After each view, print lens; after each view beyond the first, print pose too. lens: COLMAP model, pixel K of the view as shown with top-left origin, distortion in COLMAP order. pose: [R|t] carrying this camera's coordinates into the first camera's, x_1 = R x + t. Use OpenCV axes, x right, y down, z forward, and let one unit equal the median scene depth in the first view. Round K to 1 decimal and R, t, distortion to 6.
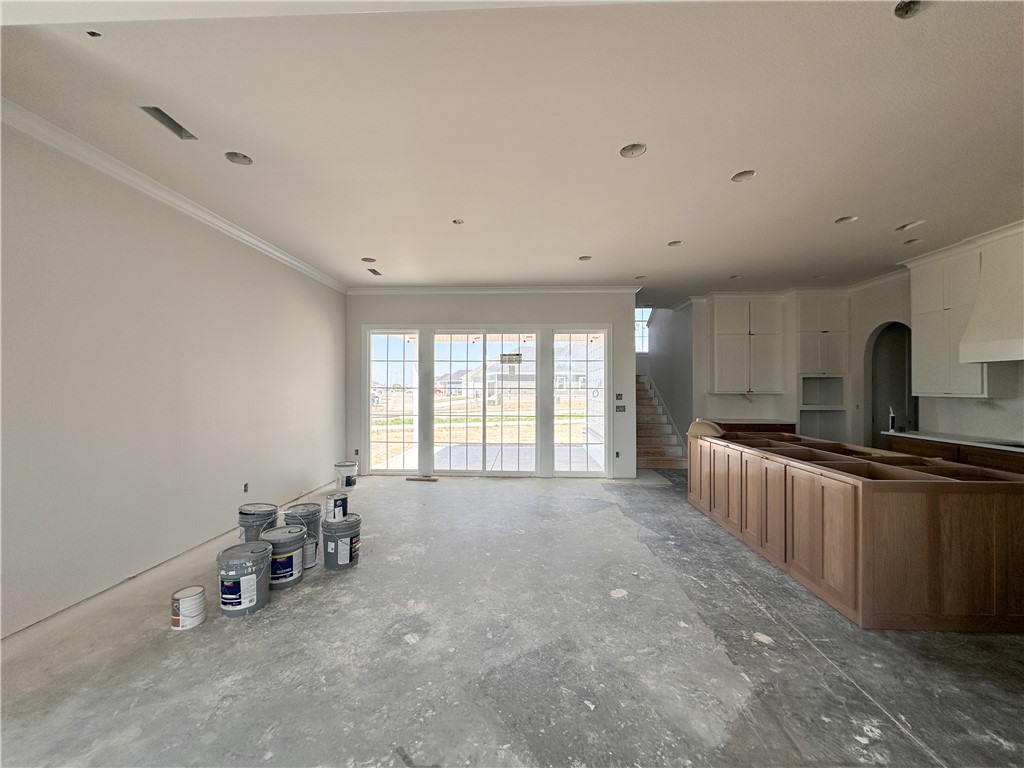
lens RADIAL K [[409.6, 0, 510.1], [0, 409.6, 386.1], [0, 0, 1]] dist [-0.002077, 0.000255]
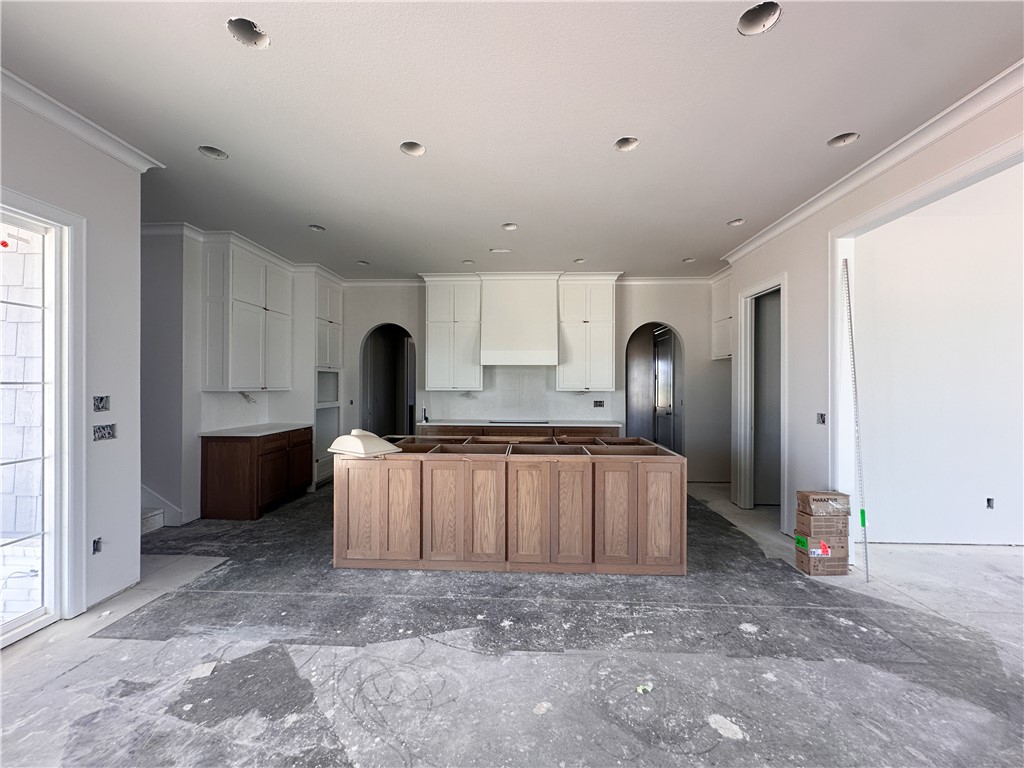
lens RADIAL K [[409.6, 0, 509.3], [0, 409.6, 383.2], [0, 0, 1]] dist [-0.002077, 0.000255]
pose [[-0.009625, 0.002291, 0.999951, -0.285039], [-0.006141, 0.999978, -0.002350, 0.008128], [-0.999935, -0.006163, -0.009611, 1.152433]]
